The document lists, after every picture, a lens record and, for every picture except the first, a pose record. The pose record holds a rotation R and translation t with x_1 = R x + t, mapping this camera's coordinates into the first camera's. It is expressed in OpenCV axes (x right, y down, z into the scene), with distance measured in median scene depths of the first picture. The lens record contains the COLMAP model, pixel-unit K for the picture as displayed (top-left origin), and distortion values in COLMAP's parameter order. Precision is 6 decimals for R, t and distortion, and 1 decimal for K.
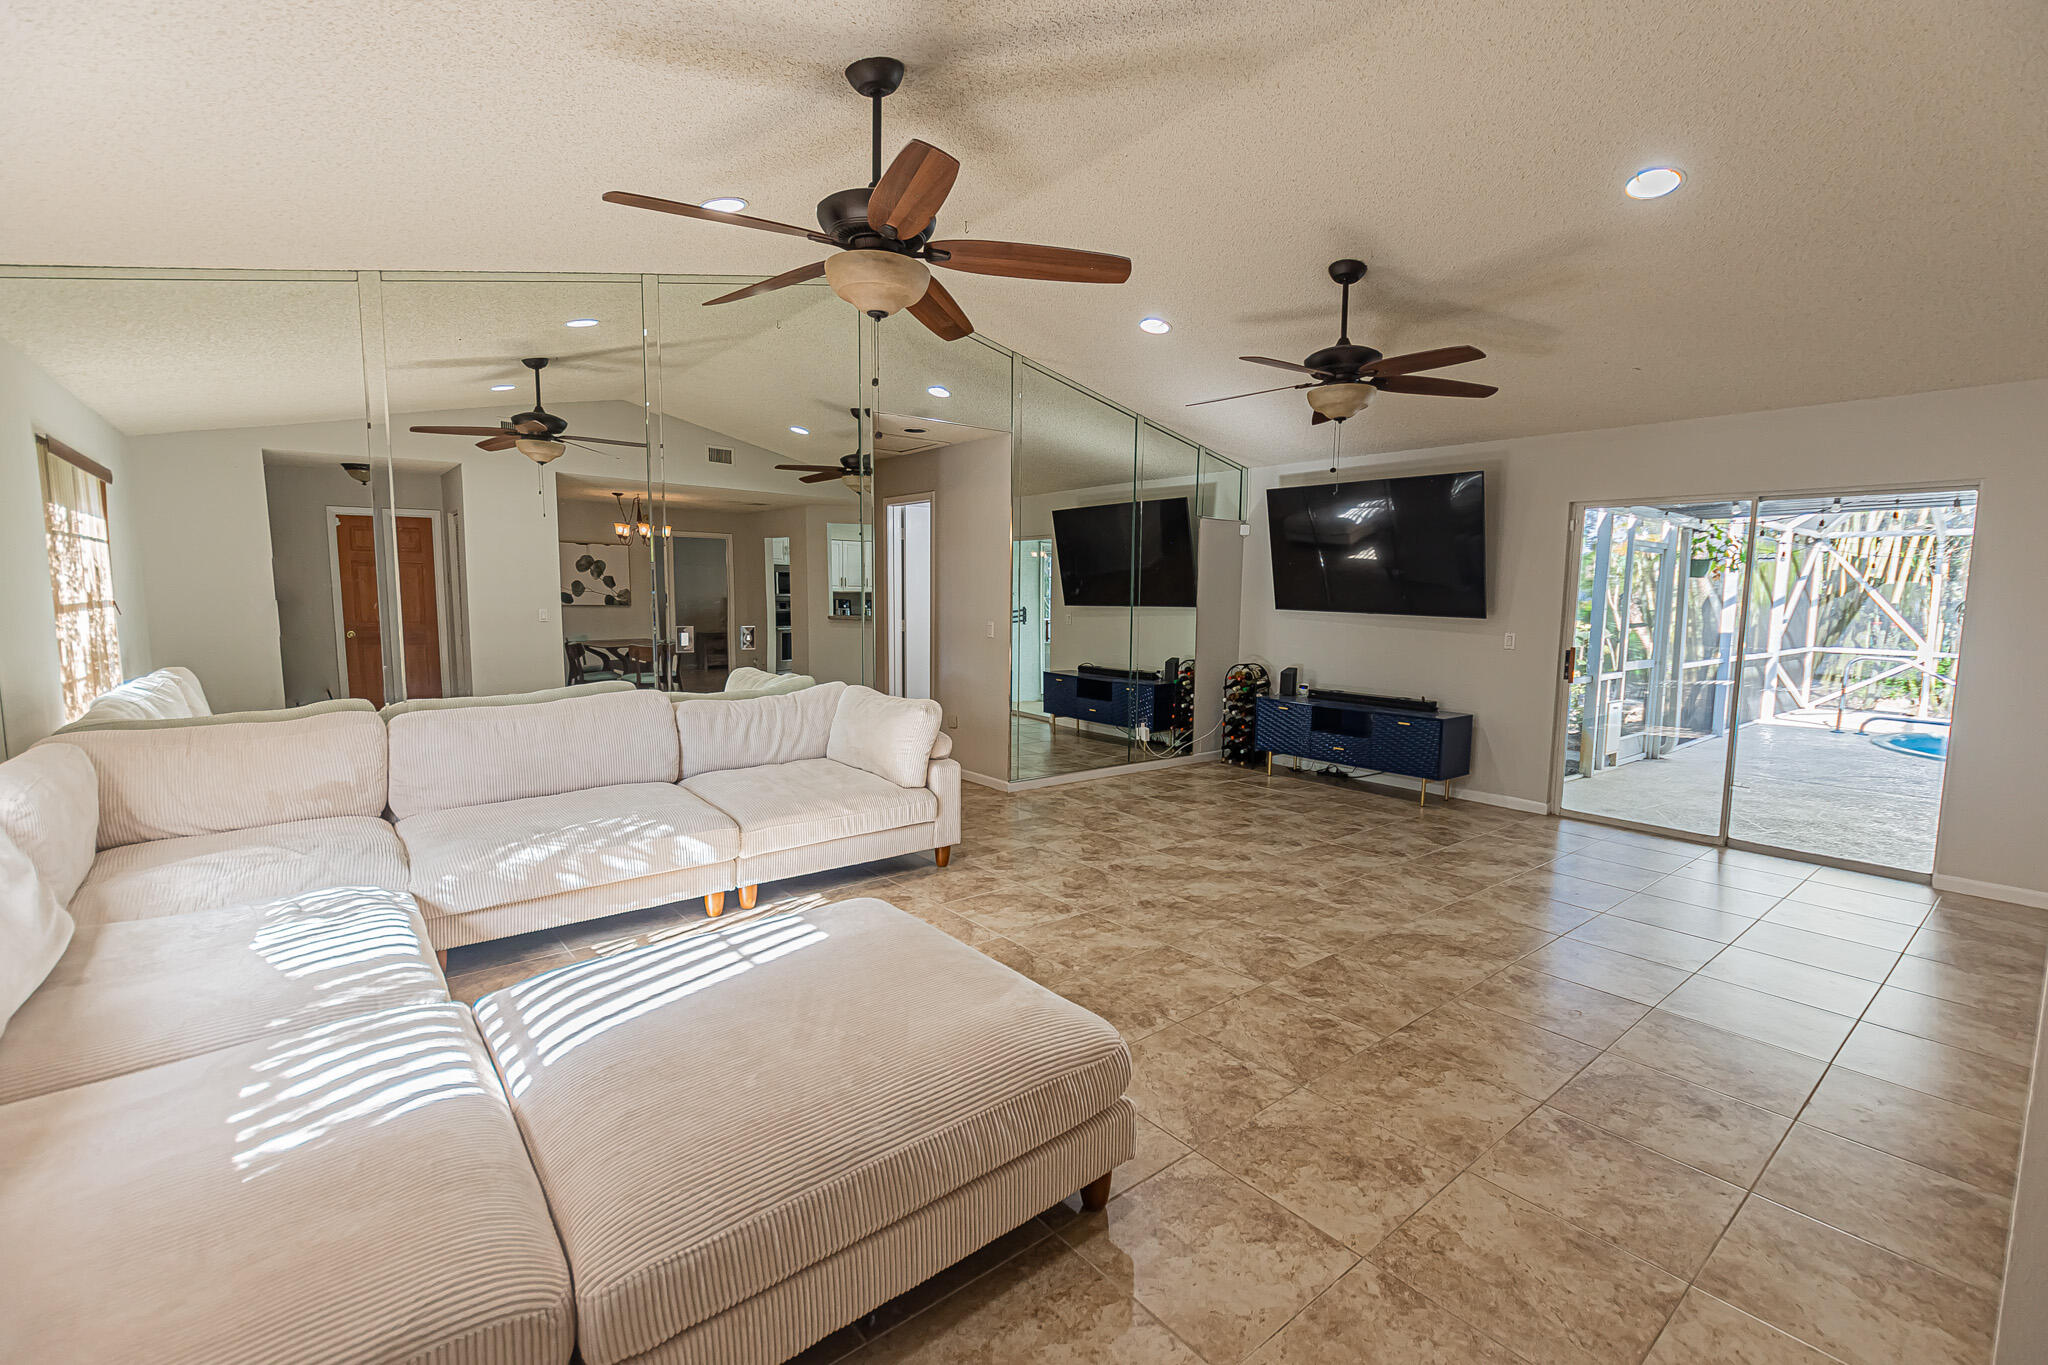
lens RADIAL K [[911.9, 0, 1022.3], [0, 911.9, 691.2], [0, 0, 1]] dist [-0.001624, -0.000156]
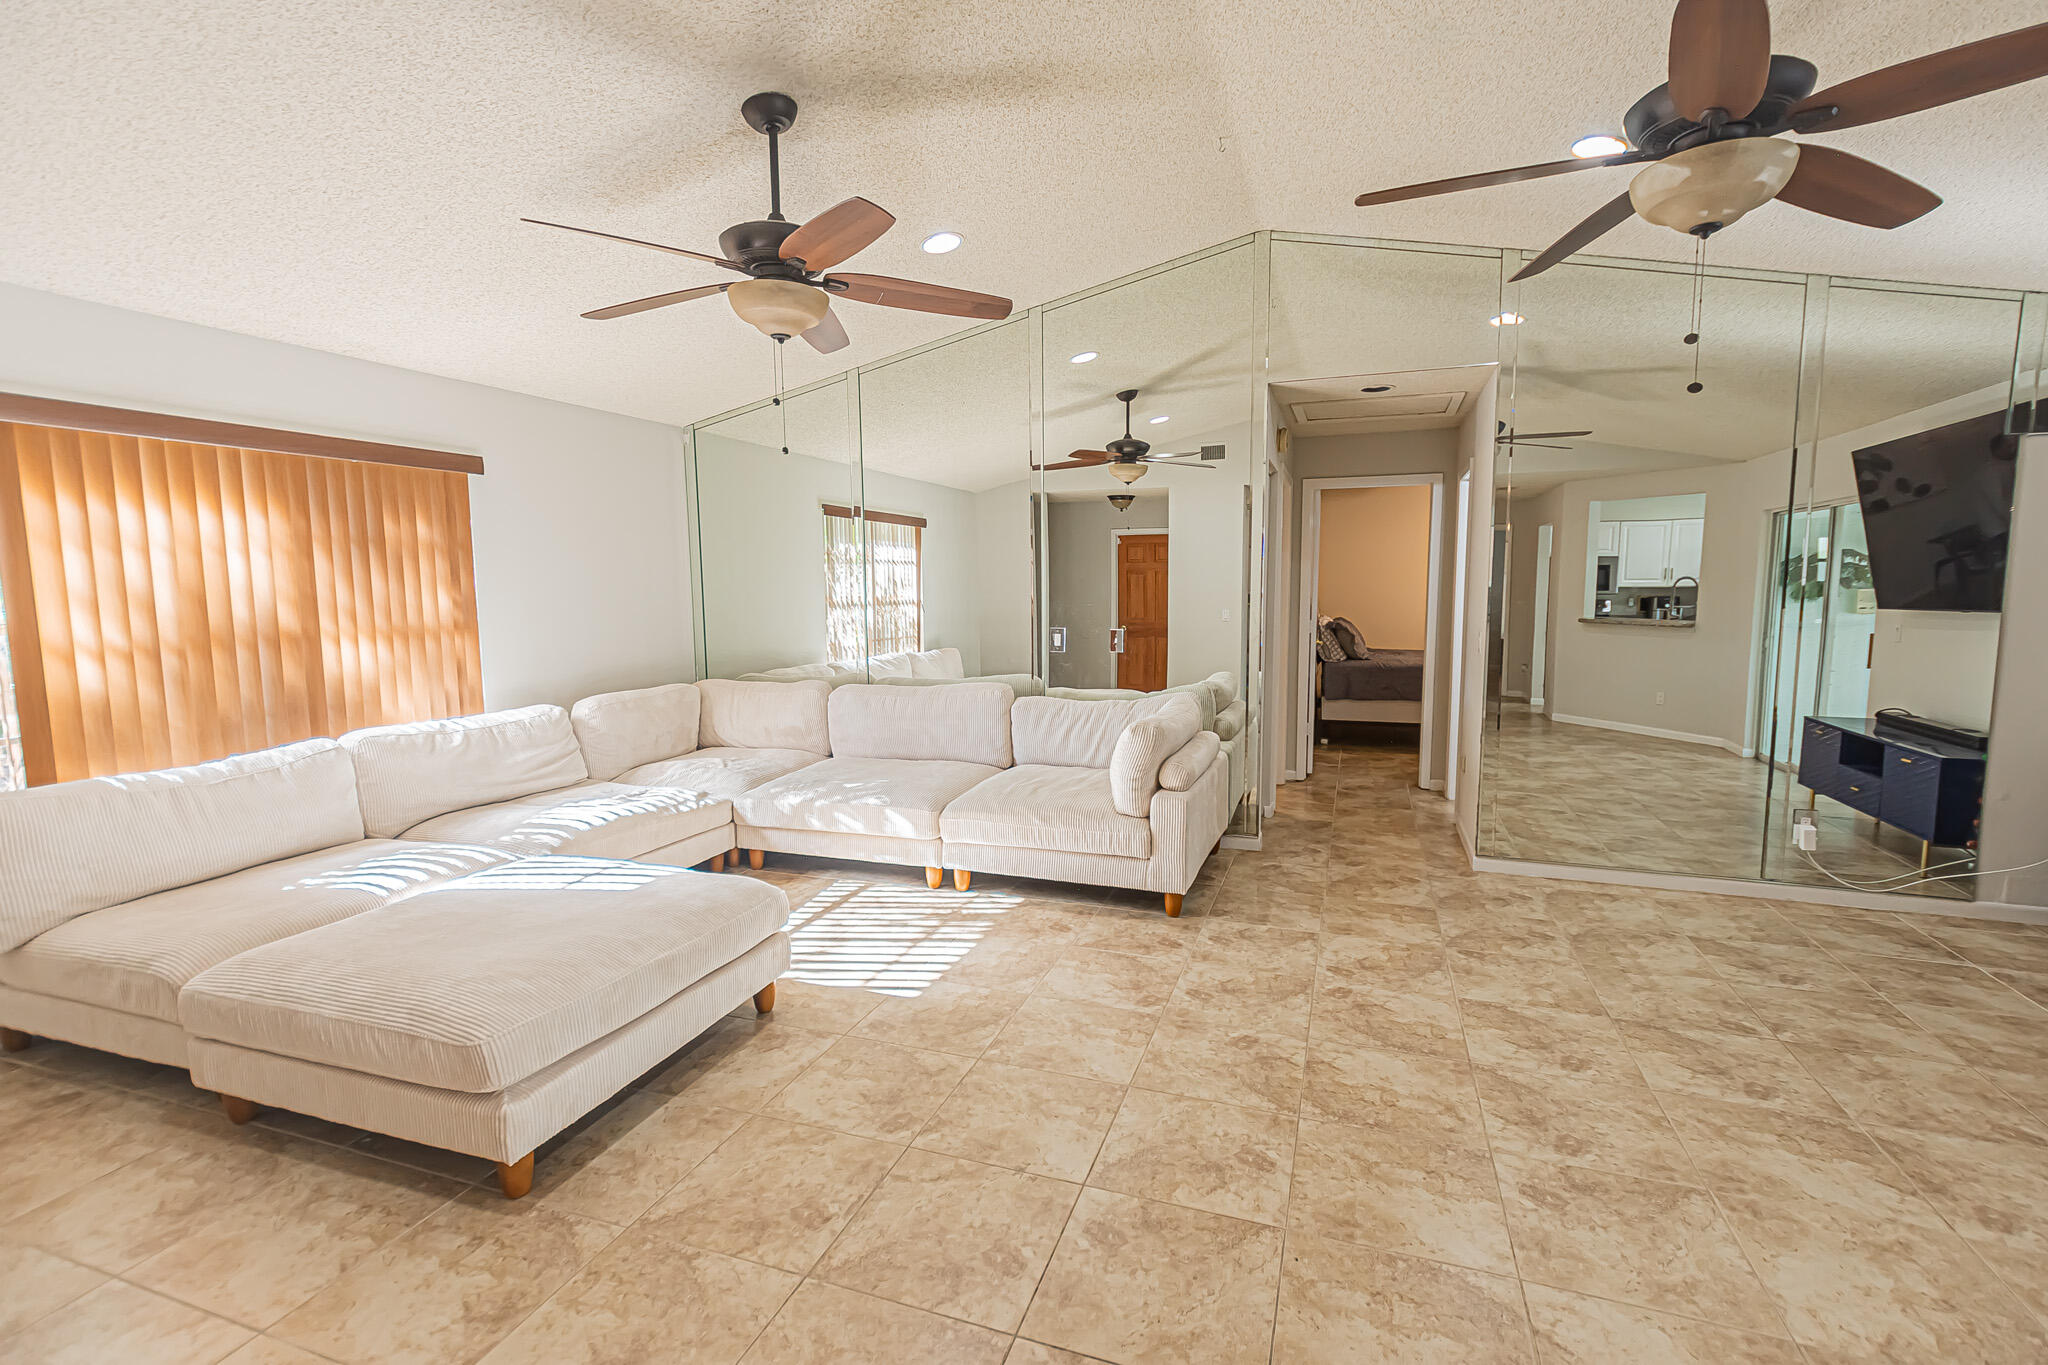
lens RADIAL K [[911.9, 0, 1030.7], [0, 911.9, 675.5], [0, 0, 1]] dist [-0.001624, -0.000156]
pose [[0.539532, 0.075951, -0.838532, 0.551305], [-0.093692, 0.995154, 0.029854, -0.047612], [0.836736, 0.062457, 0.544033, 0.412971]]
